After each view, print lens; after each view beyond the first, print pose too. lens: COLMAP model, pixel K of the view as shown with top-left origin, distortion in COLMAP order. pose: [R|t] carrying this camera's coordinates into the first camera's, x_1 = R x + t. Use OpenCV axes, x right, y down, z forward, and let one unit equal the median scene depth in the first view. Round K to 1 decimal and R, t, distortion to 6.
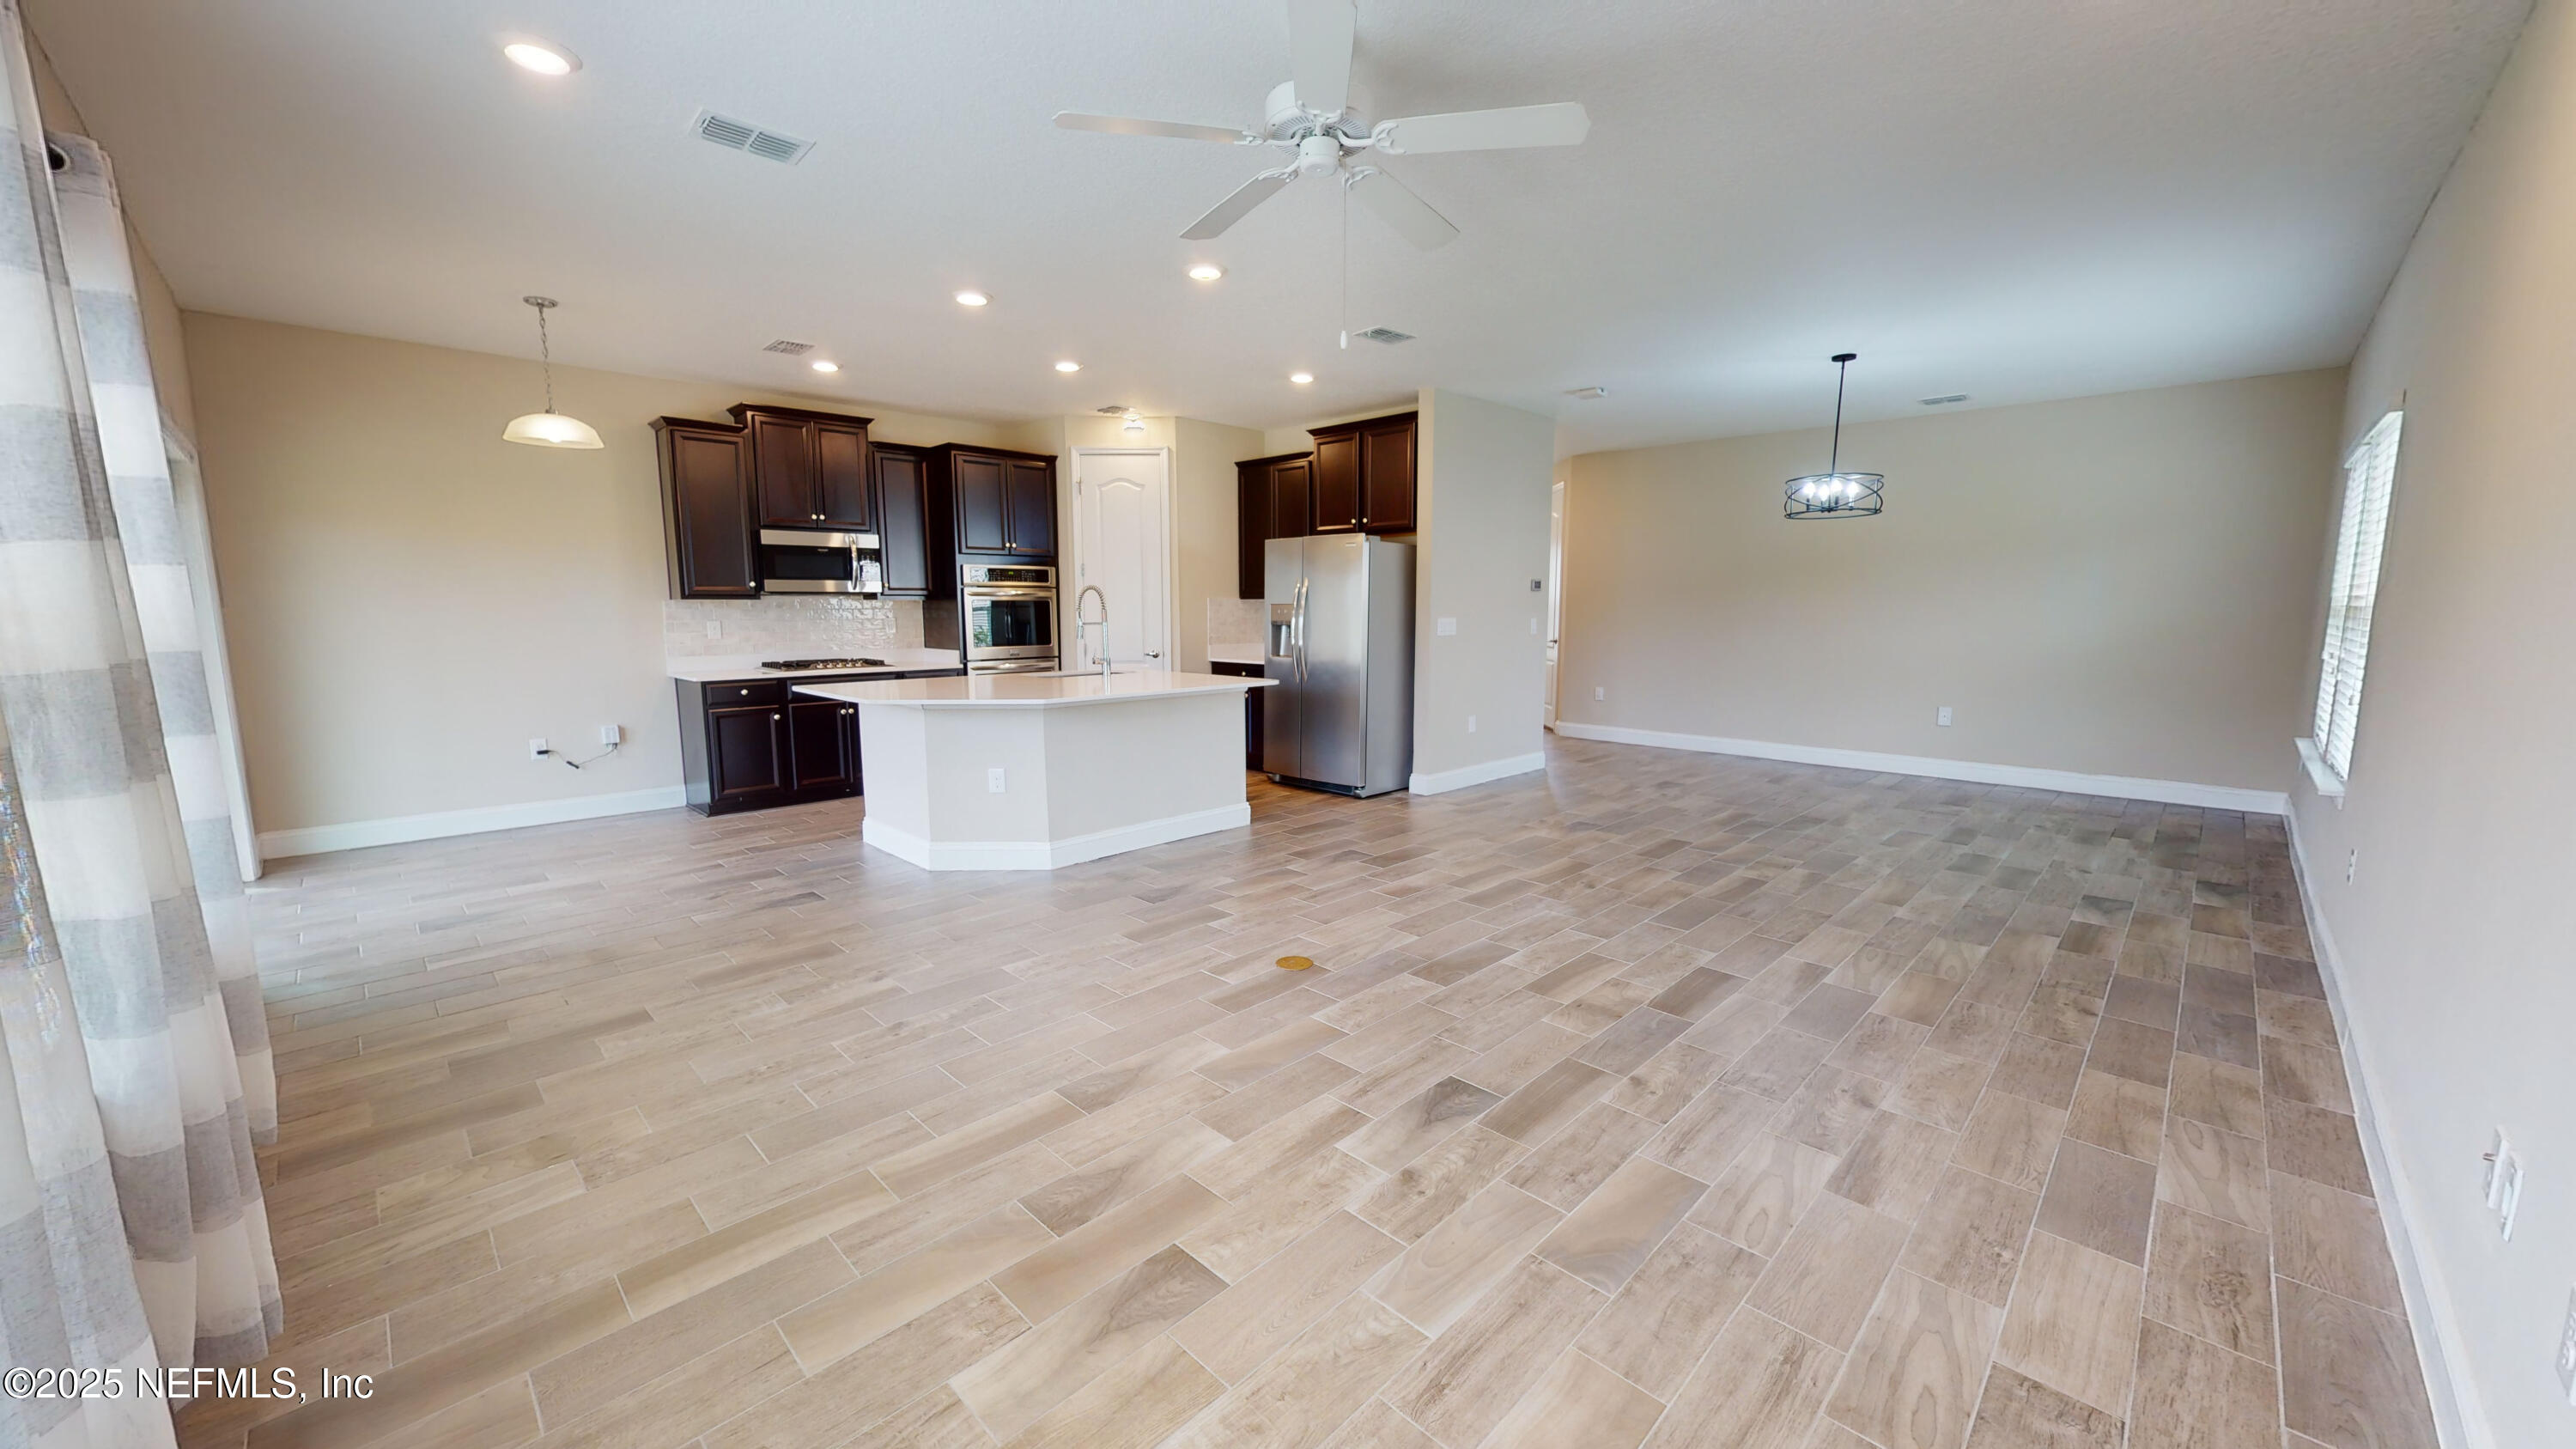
lens RADIAL K [[948.3, 0, 1289.3], [0, 948.3, 724.6], [0, 0, 1]] dist [0.000132, -0.000142]
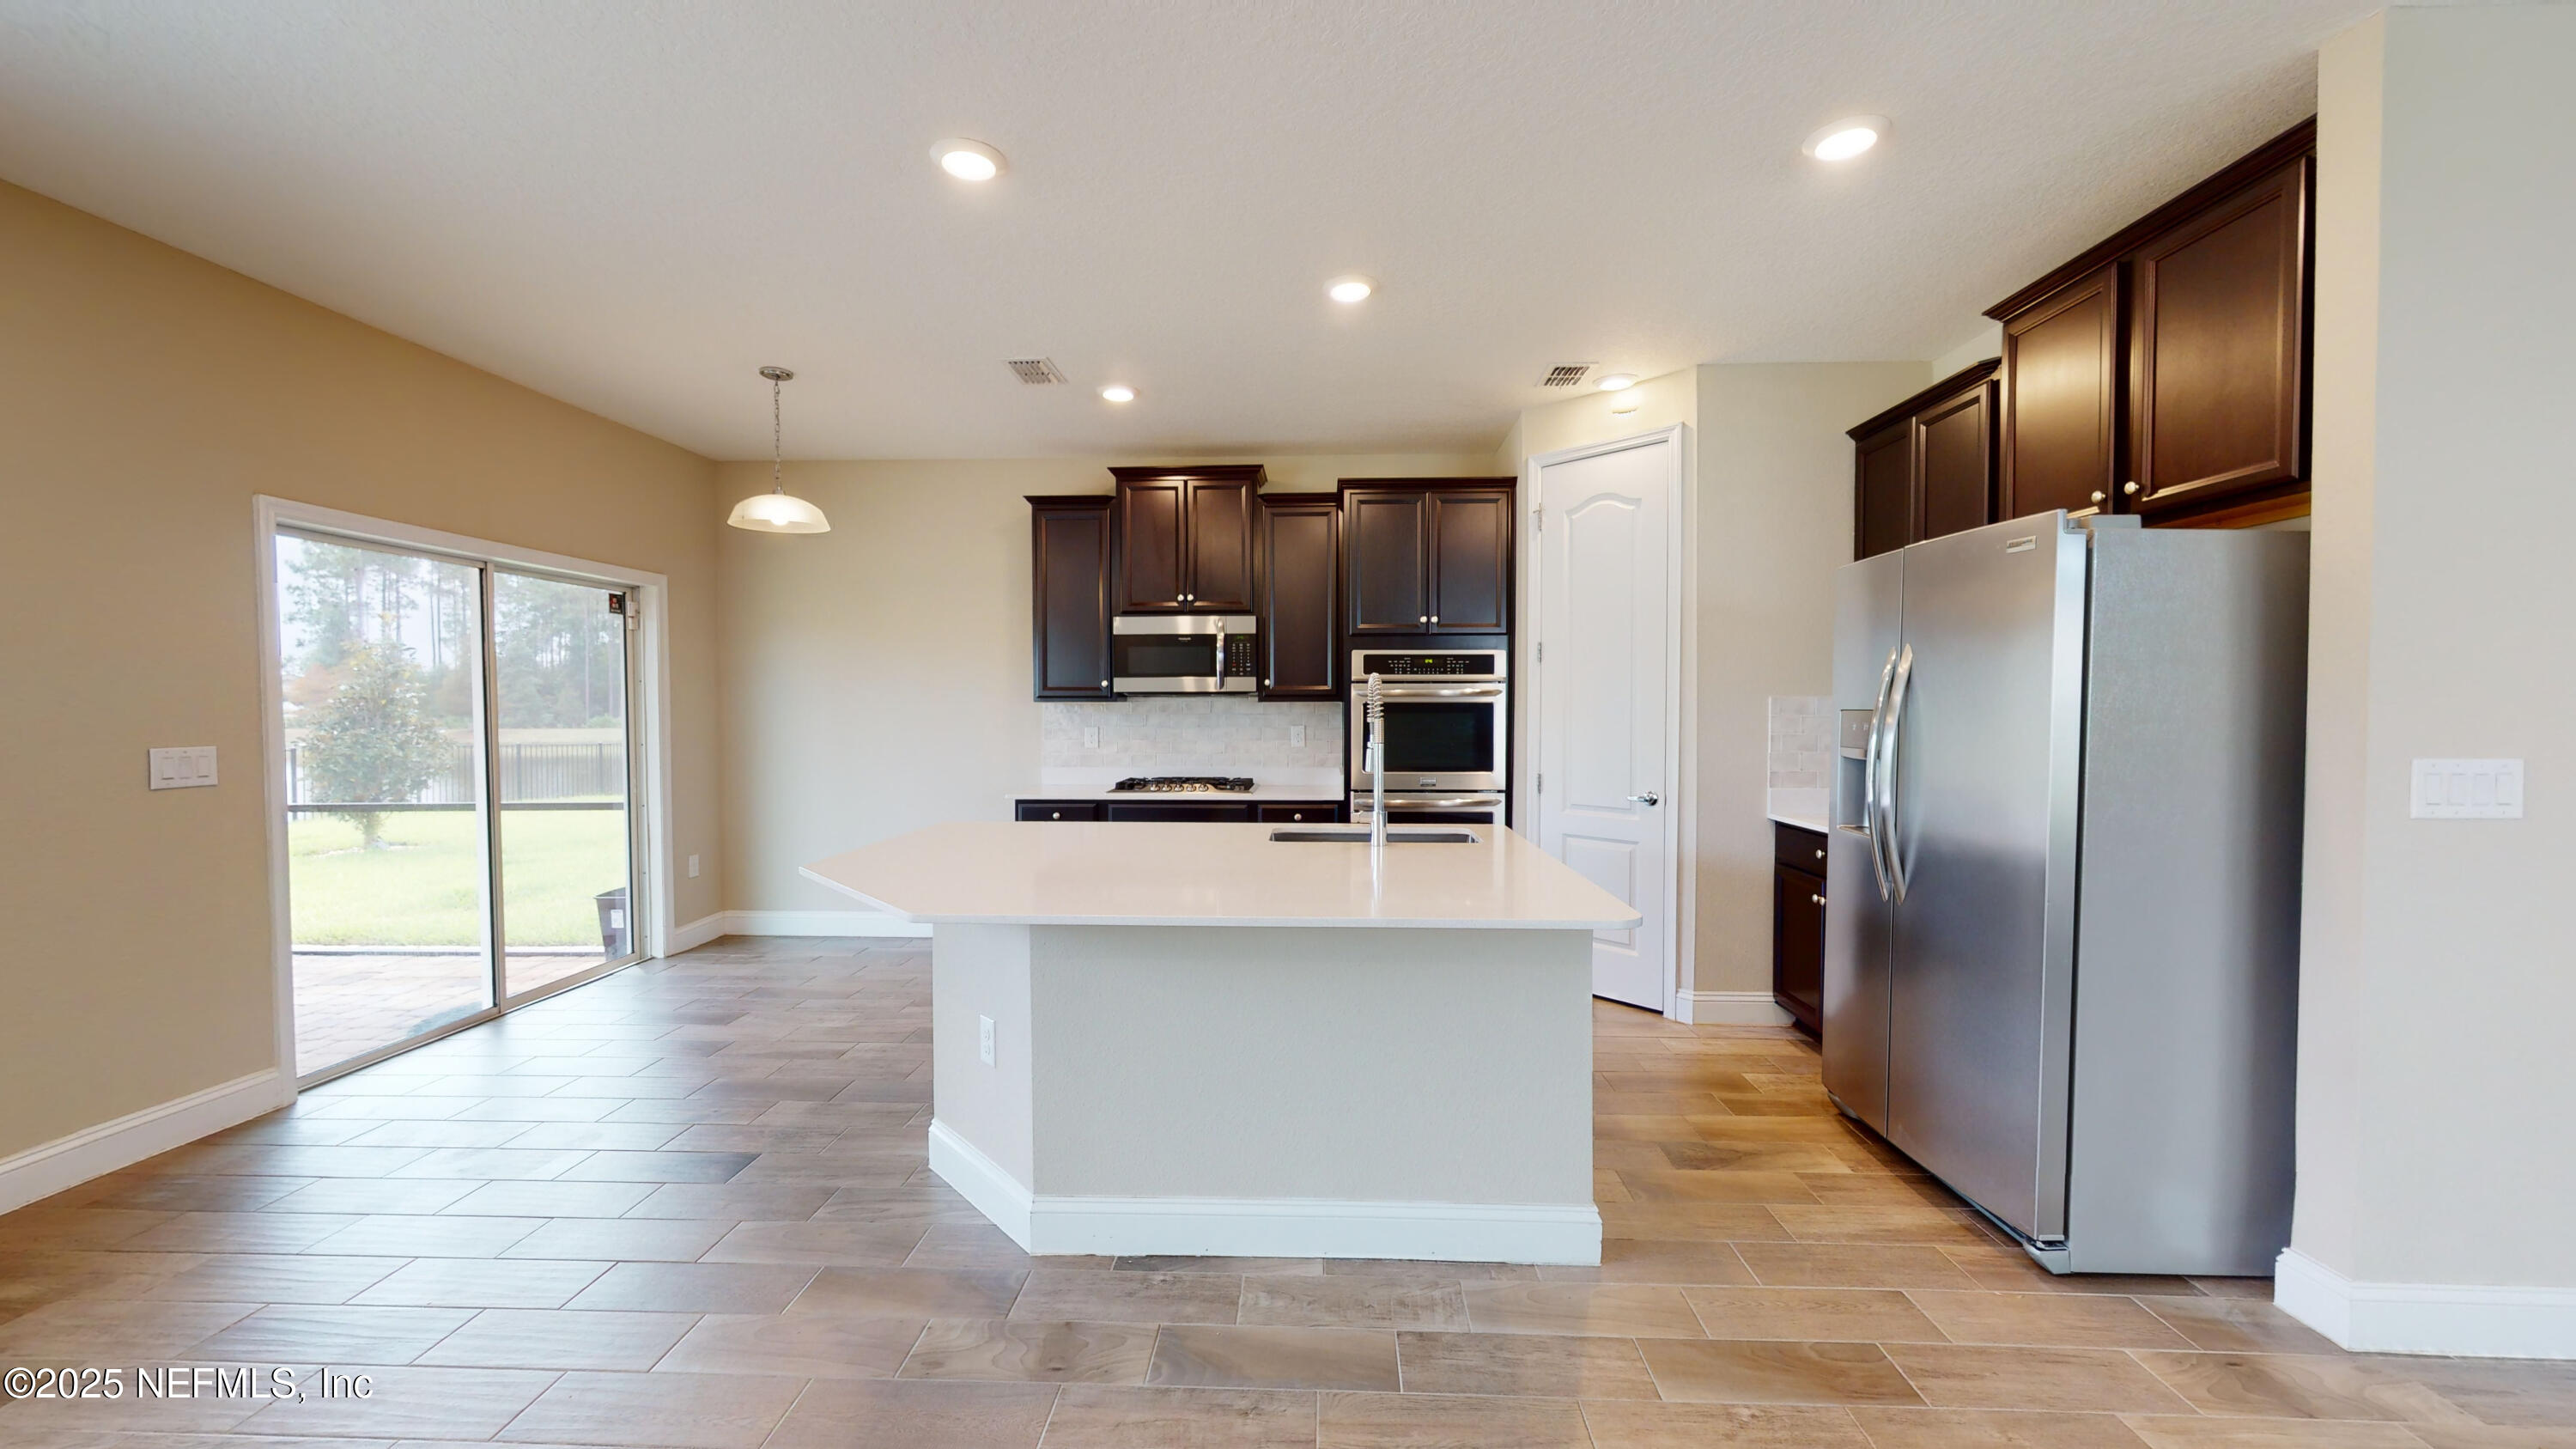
lens RADIAL K [[948.3, 0, 1289.3], [0, 948.3, 724.6], [0, 0, 1]] dist [0.000132, -0.000142]
pose [[0.671787, 0.016436, -0.740562, 0.143037], [-0.094687, 0.993458, -0.063845, -0.072254], [0.734668, 0.113012, 0.668948, 0.548342]]
